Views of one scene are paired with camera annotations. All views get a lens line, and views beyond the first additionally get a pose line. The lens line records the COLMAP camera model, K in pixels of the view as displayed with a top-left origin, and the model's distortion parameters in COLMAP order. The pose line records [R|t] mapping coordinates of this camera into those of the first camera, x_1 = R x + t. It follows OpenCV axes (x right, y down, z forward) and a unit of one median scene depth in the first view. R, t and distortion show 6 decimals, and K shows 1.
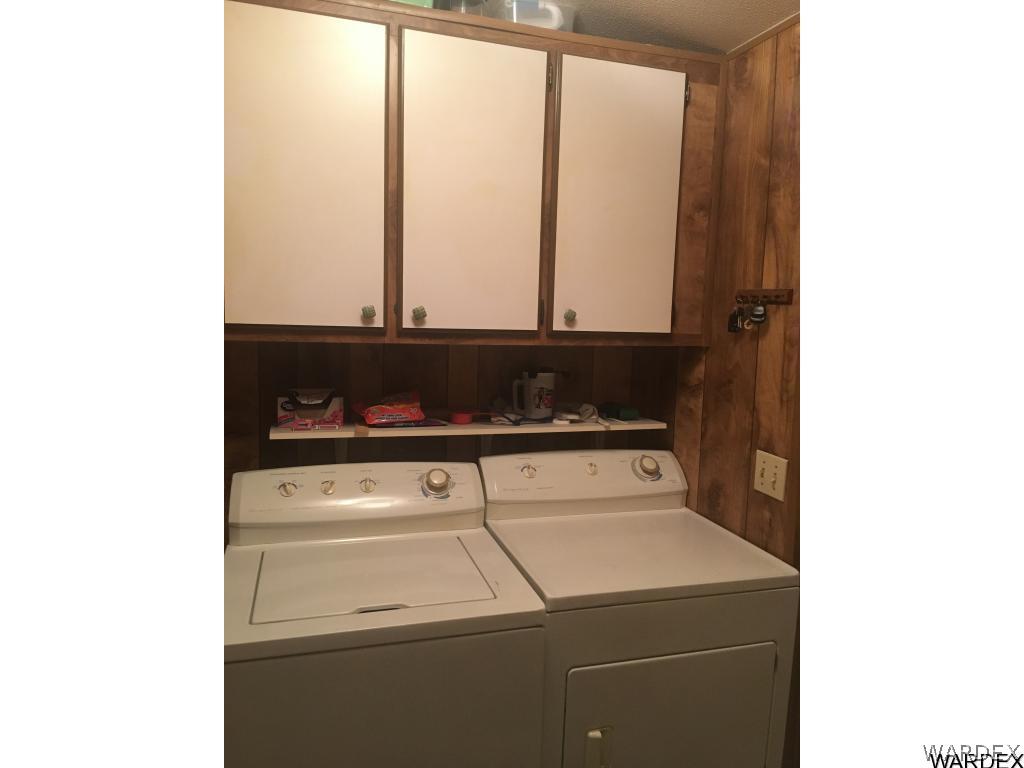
lens RADIAL K [[646.5, 0, 492.7], [0, 646.5, 384.1], [0, 0, 1]] dist [0.005807, -0.001810]
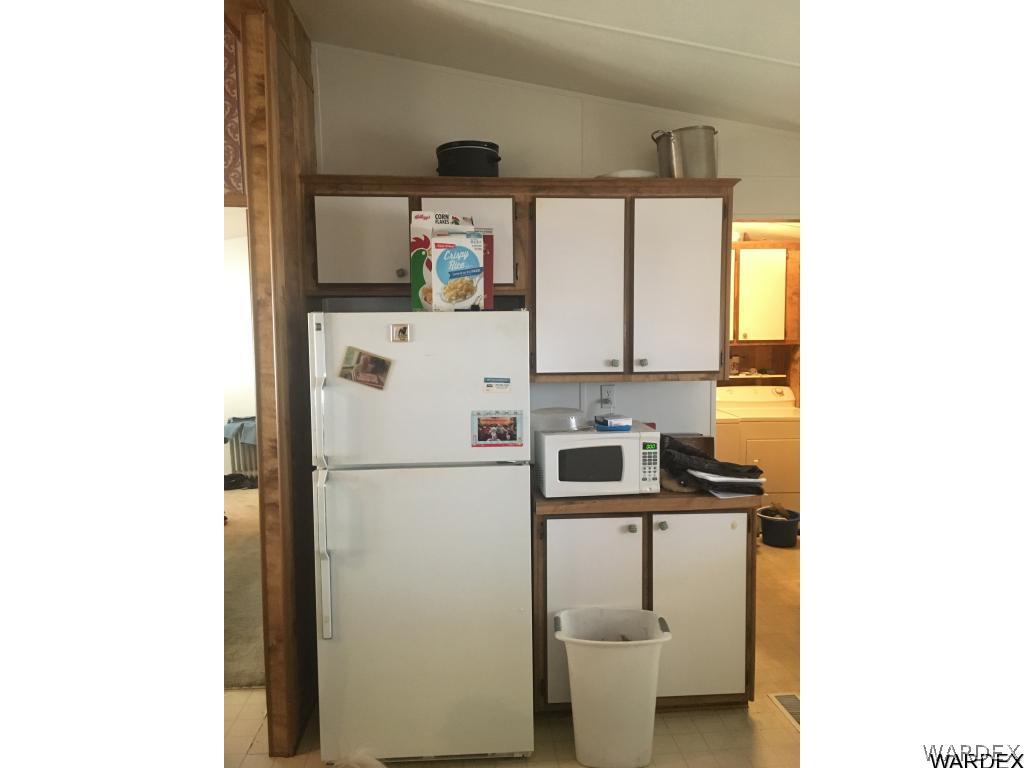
lens RADIAL K [[646.5, 0, 492.7], [0, 646.5, 384.1], [0, 0, 1]] dist [0.005807, -0.001810]
pose [[0.966819, -0.019705, -0.254702, -0.220701], [0.010283, 0.999215, -0.038269, 0.196990], [0.255256, 0.034380, 0.966262, -1.923244]]
